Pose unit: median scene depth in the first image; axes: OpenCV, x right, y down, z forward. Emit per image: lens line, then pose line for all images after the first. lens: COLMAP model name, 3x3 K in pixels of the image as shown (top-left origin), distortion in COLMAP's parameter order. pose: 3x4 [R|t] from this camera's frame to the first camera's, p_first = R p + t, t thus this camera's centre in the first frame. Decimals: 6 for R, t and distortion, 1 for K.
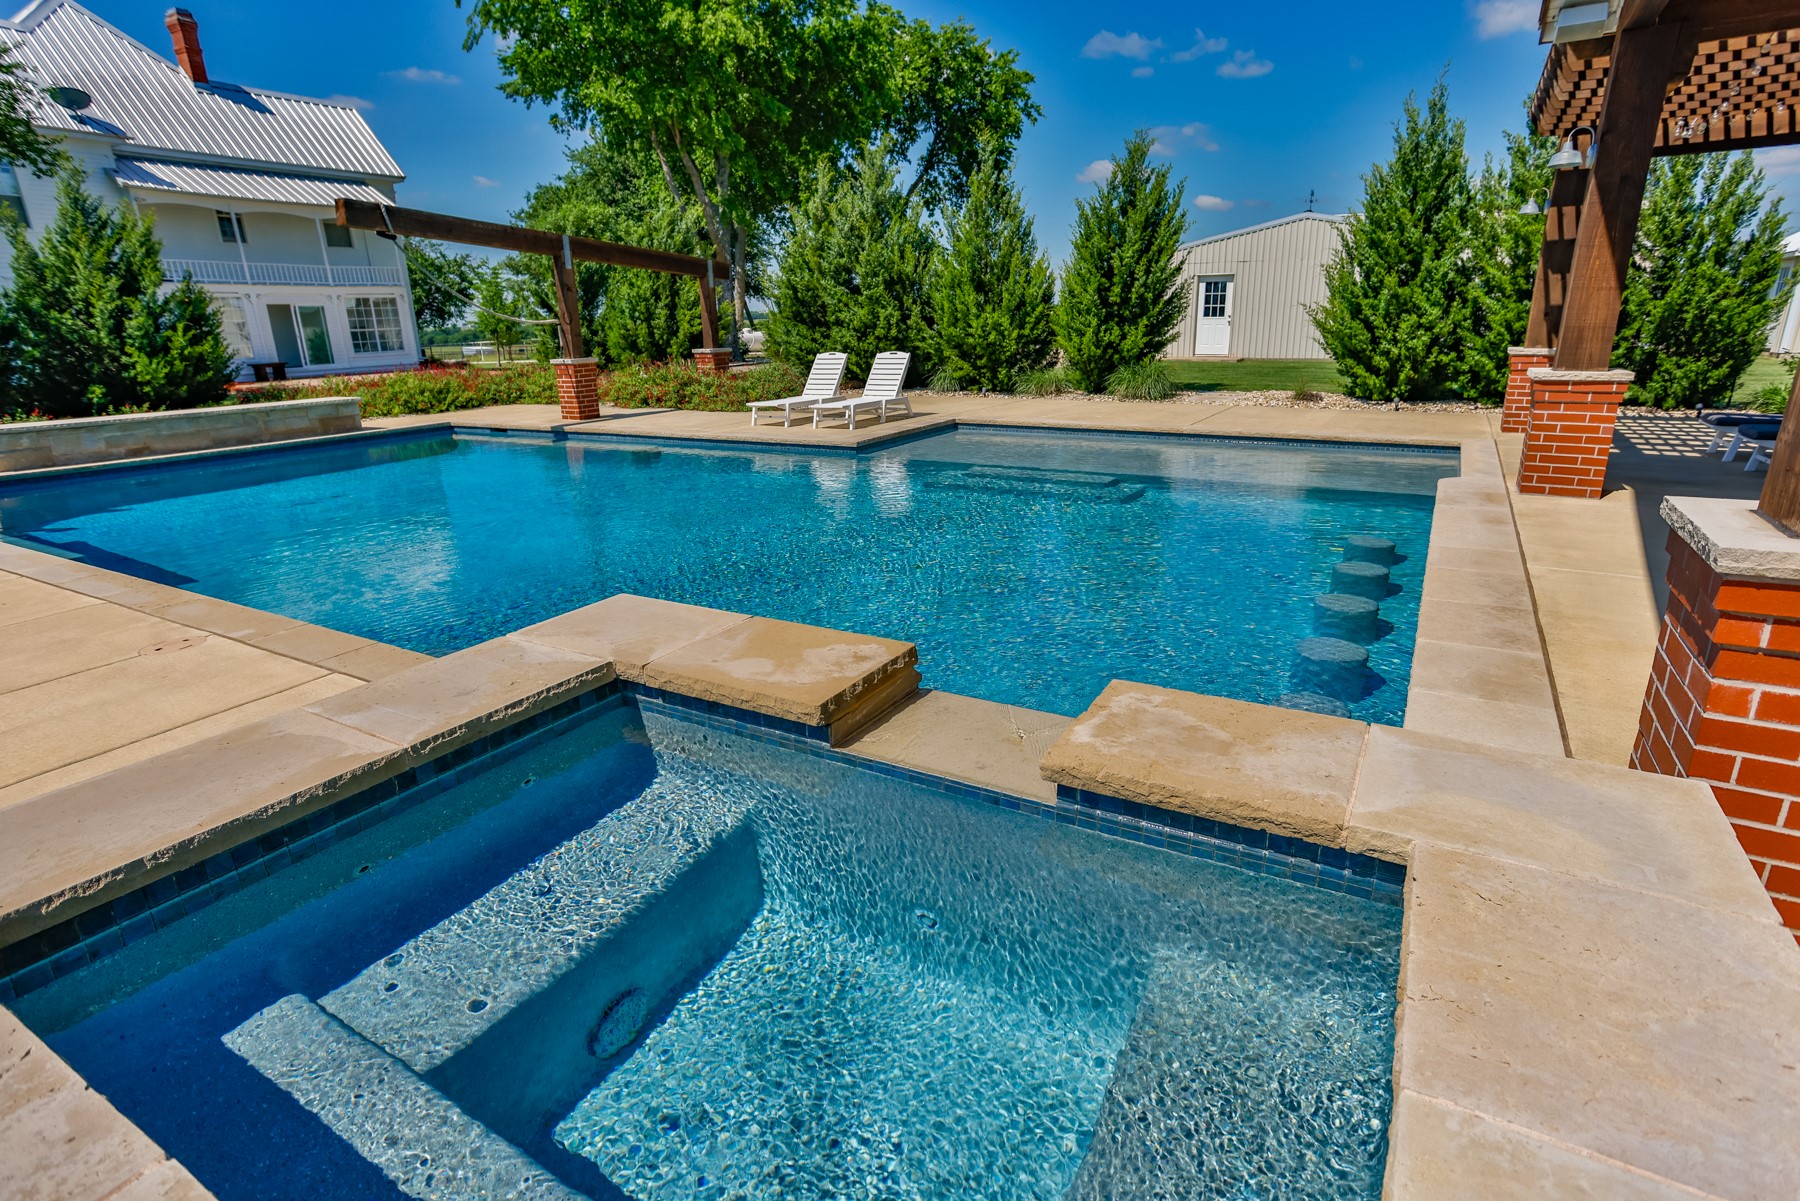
lens RADIAL K [[895.3, 0, 934.8], [0, 895.3, 637.2], [0, 0, 1]] dist [-0.018247, 0.011206]
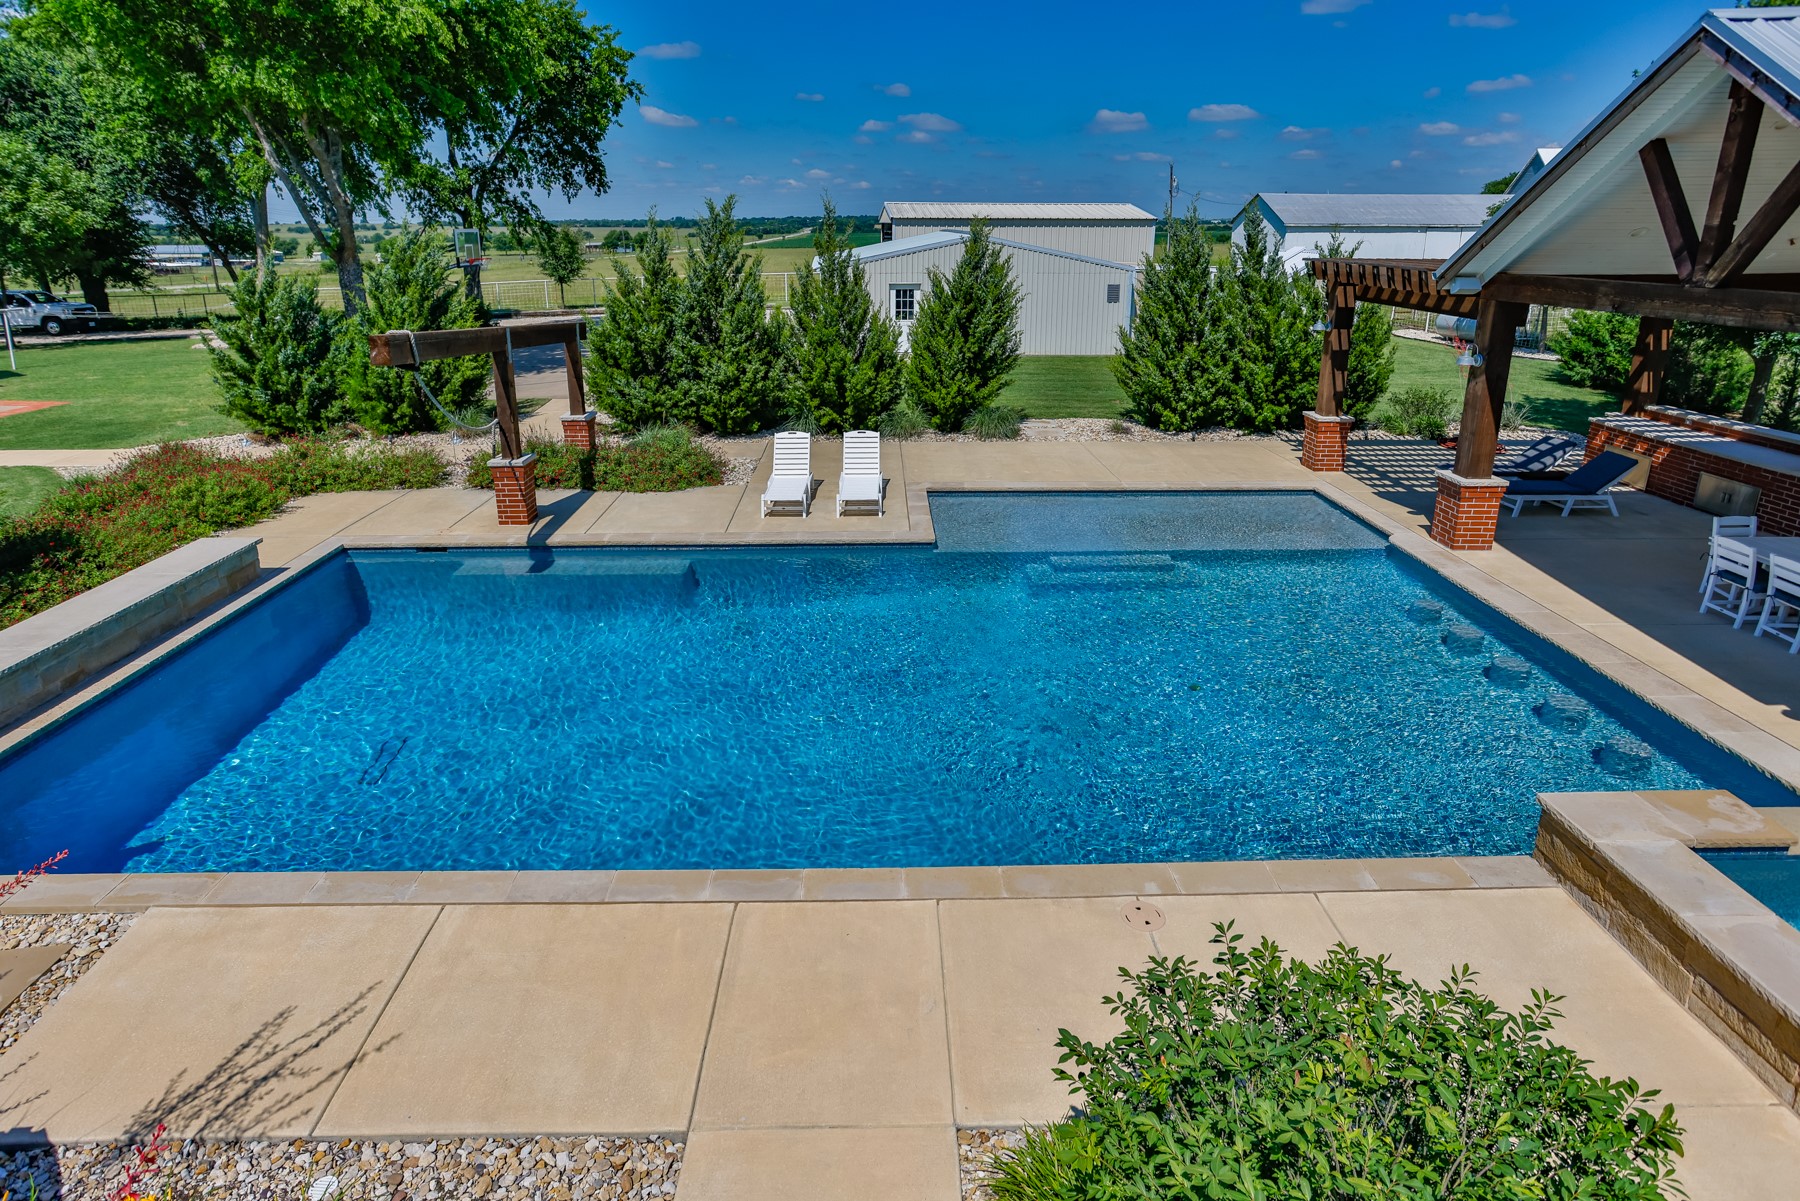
lens RADIAL K [[962.4, 0, 909.6], [0, 962.4, 502.4], [0, 0, 1]] dist [-0.000934, 0.008099]
pose [[0.856742, -0.118297, 0.501995, -0.501958], [0.153278, 0.987763, -0.028824, -0.163405], [-0.492442, 0.101640, 0.864390, -0.018592]]
